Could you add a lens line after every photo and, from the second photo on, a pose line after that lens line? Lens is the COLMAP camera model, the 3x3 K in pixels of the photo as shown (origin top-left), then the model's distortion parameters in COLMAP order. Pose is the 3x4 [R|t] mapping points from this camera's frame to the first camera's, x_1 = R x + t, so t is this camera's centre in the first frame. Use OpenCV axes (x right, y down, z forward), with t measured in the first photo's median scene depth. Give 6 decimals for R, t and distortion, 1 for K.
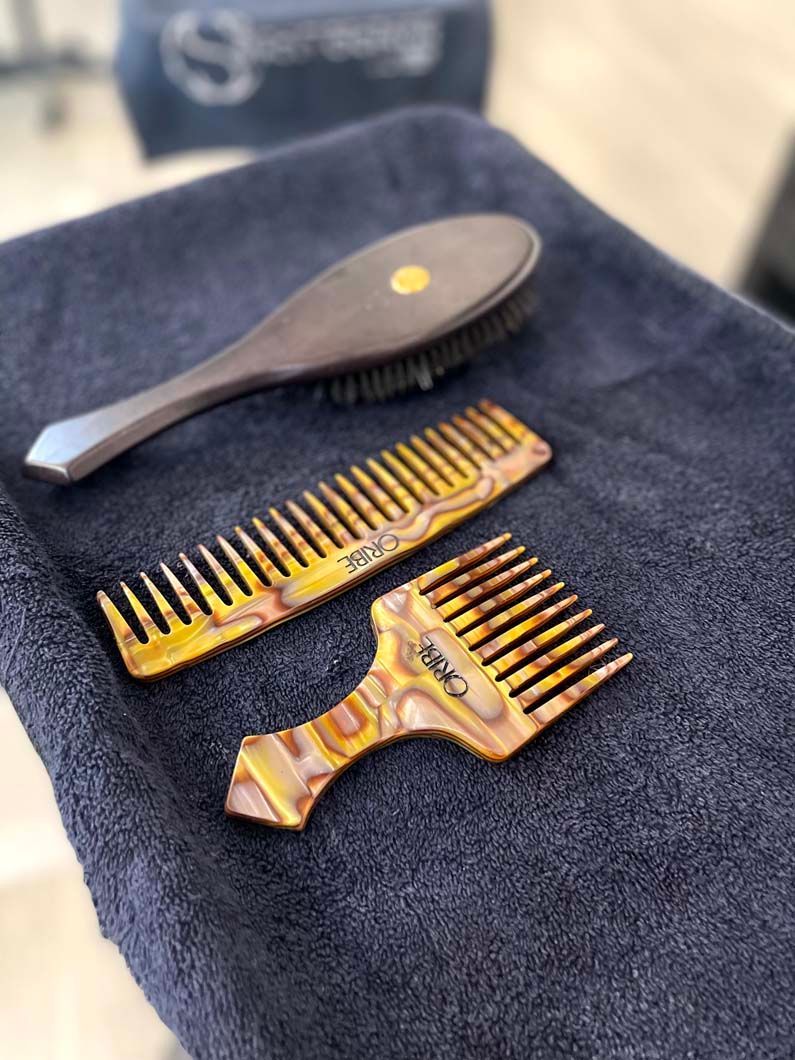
lens RADIAL K [[842.5, 0, 403.5], [0, 842.5, 532.2], [0, 0, 1]] dist [0.050041, -0.094430]
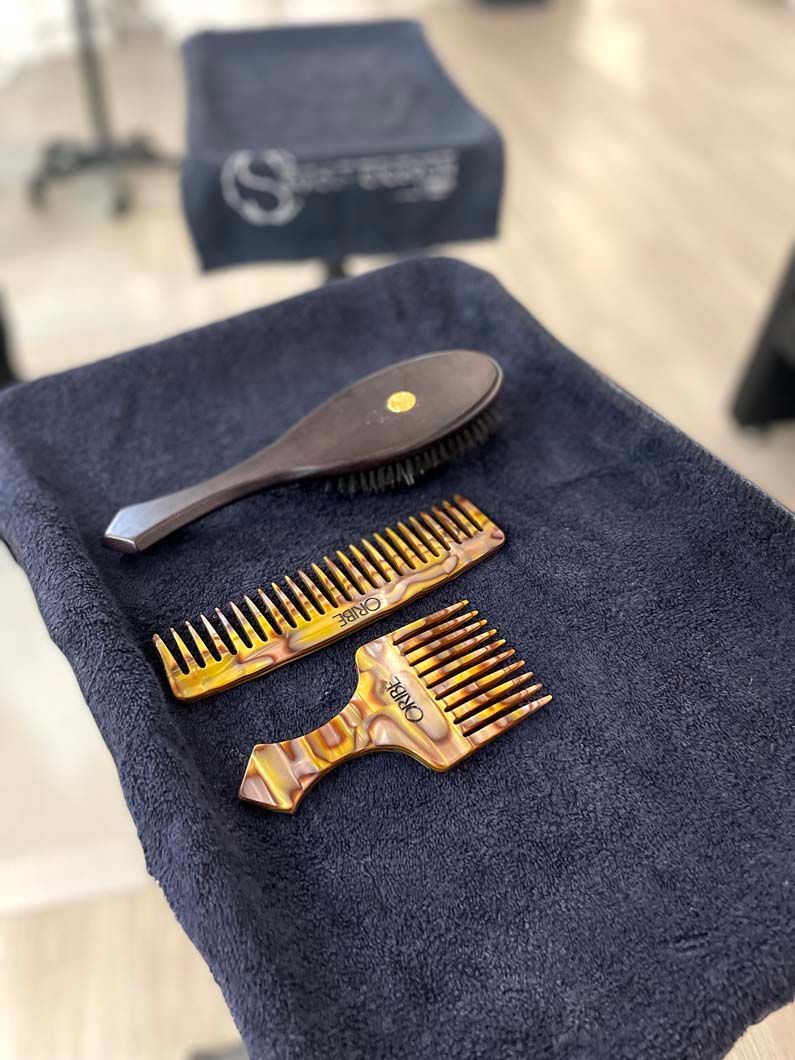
lens RADIAL K [[842.5, 0, 399.1], [0, 842.5, 525.1], [0, 0, 1]] dist [0.050041, -0.094430]
pose [[0.998360, 0.027676, -0.050104, 0.091990], [-0.031480, 0.996550, -0.076792, -0.012227], [0.047806, 0.078244, 0.995787, -0.338533]]
